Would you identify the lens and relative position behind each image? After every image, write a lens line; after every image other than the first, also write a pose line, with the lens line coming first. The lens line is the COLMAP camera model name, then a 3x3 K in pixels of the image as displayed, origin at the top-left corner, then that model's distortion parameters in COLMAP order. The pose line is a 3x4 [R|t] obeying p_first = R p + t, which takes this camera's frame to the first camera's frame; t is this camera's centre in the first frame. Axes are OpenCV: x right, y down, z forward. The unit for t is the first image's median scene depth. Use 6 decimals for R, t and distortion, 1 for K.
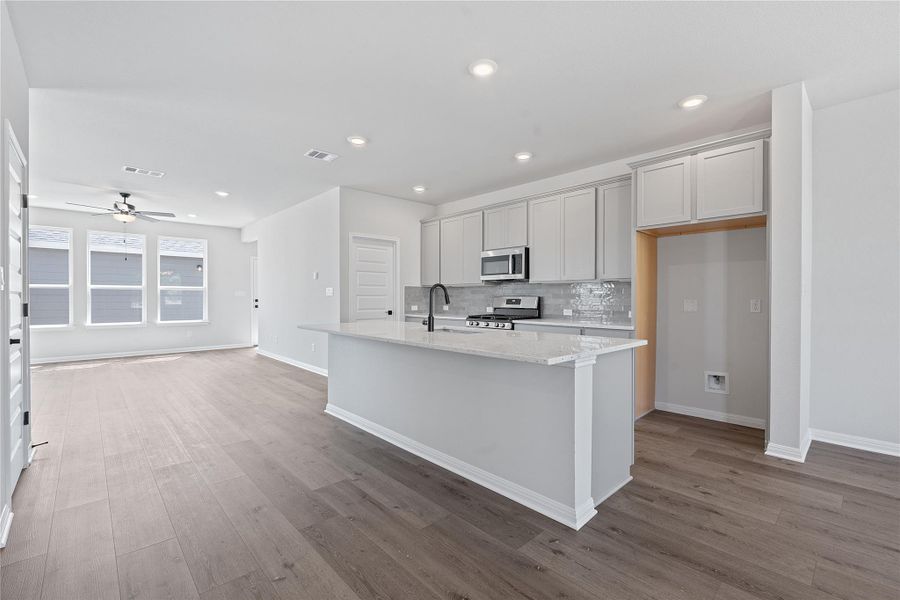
lens RADIAL K [[391.3, 0, 452.0], [0, 391.3, 300.0], [0, 0, 1]] dist [-0.005443, -0.000060]
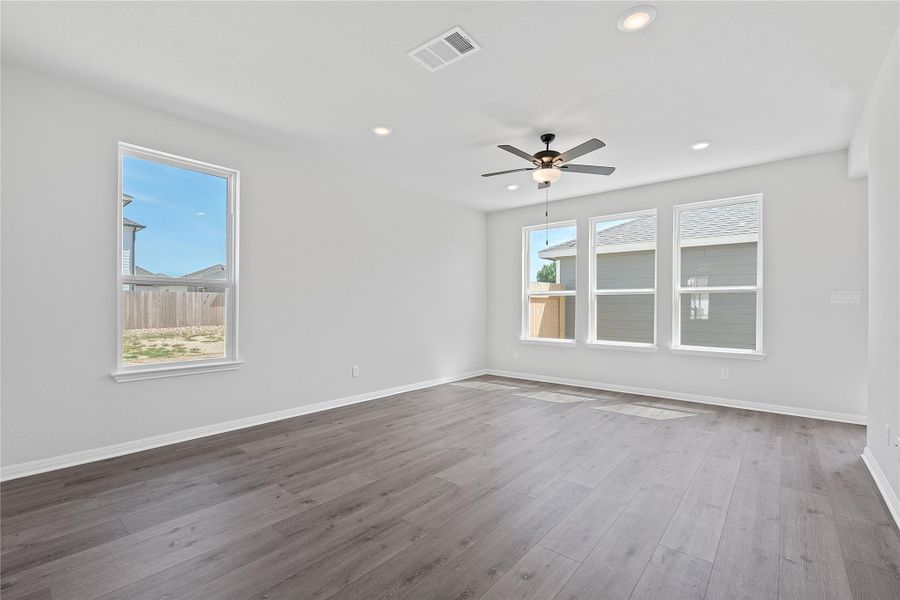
lens RADIAL K [[396.0, 0, 450.9], [0, 396.0, 305.4], [0, 0, 1]] dist [-0.006859, -0.000158]
pose [[0.114409, -0.003432, -0.993428, -0.272261], [-0.010196, 0.999937, -0.004629, -0.002310], [0.993381, 0.010659, 0.114367, 0.886357]]
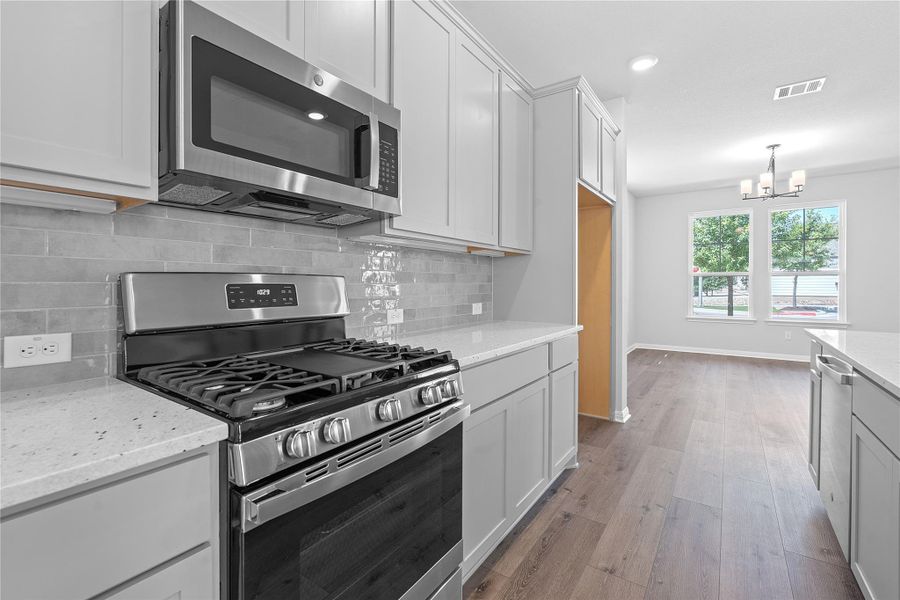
lens RADIAL K [[400.5, 0, 447.6], [0, 400.5, 285.1], [0, 0, 1]] dist [-0.006430, -0.000301]
pose [[-0.201783, -0.006579, 0.979408, -0.115491], [0.003019, 0.999969, 0.007340, -0.004030], [-0.979426, 0.004438, -0.201757, 0.962191]]
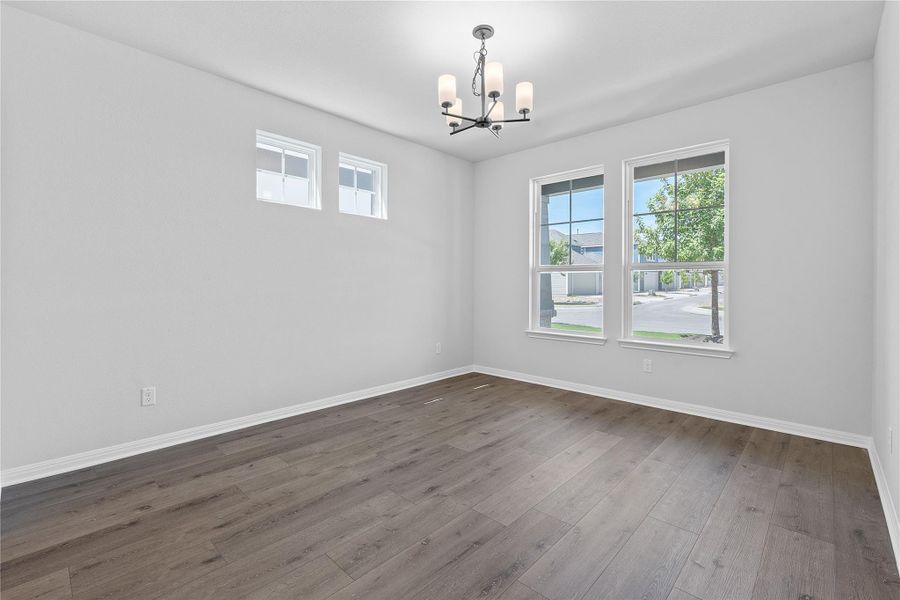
lens RADIAL K [[402.2, 0, 450.3], [0, 402.2, 281.0], [0, 0, 1]] dist [-0.008730, 0.000342]
pose [[-0.059426, 0.000177, 0.998233, 0.116656], [0.001212, 0.999999, -0.000106, 0.000537], [-0.998232, 0.001203, -0.059426, 0.160918]]
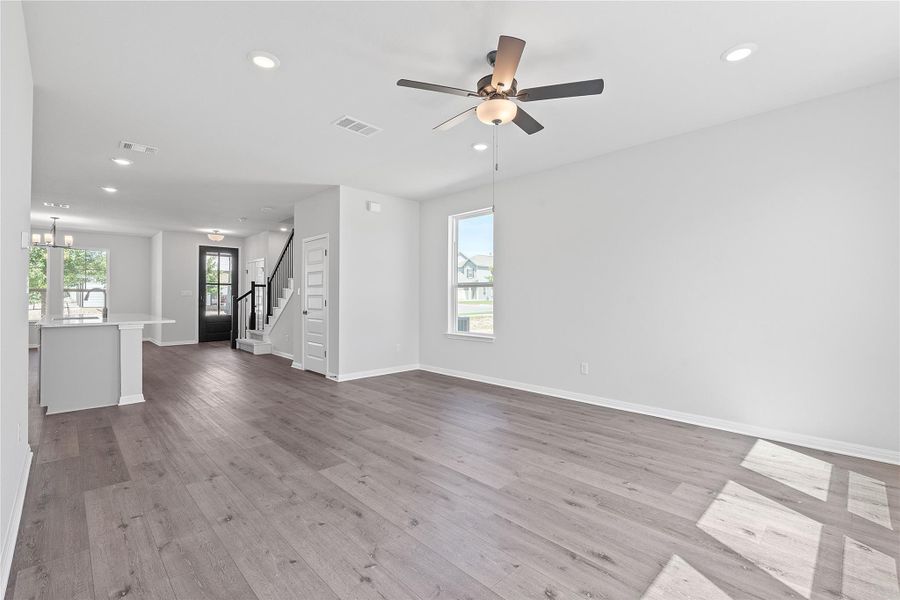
lens RADIAL K [[403.9, 0, 453.5], [0, 403.9, 295.2], [0, 0, 1]] dist [-0.006052, 0.000377]
pose [[-0.999894, -0.003047, -0.014269, -0.892638], [-0.003056, 0.999995, 0.000589, -0.011000], [0.014267, 0.000633, -0.999898, 1.630557]]
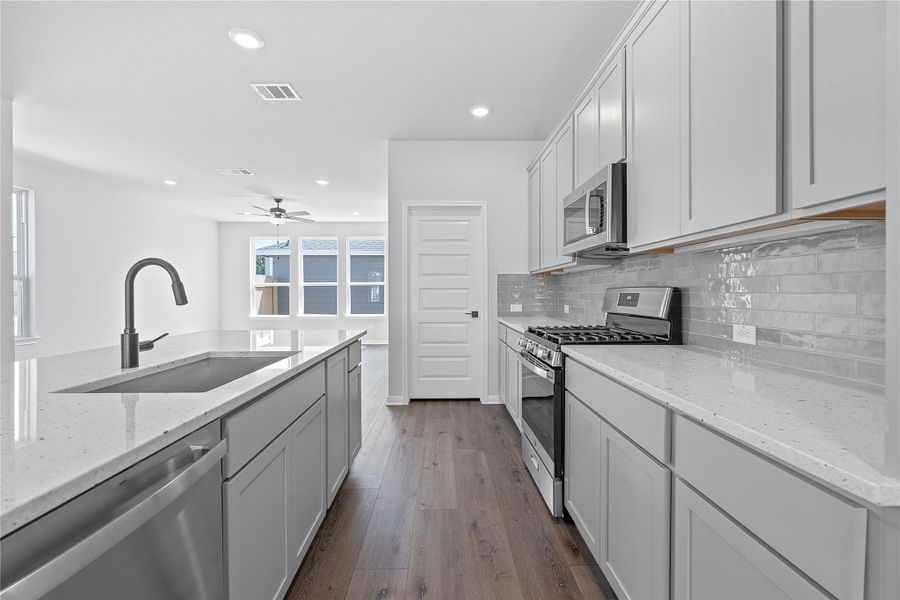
lens RADIAL K [[397.9, 0, 448.4], [0, 397.9, 295.6], [0, 0, 1]] dist [-0.008406, 0.000209]
pose [[0.742276, 0.000653, -0.670094, 0.311813], [0.001263, 0.999996, 0.002374, -0.001566], [0.670093, -0.002609, 0.742273, 0.552547]]
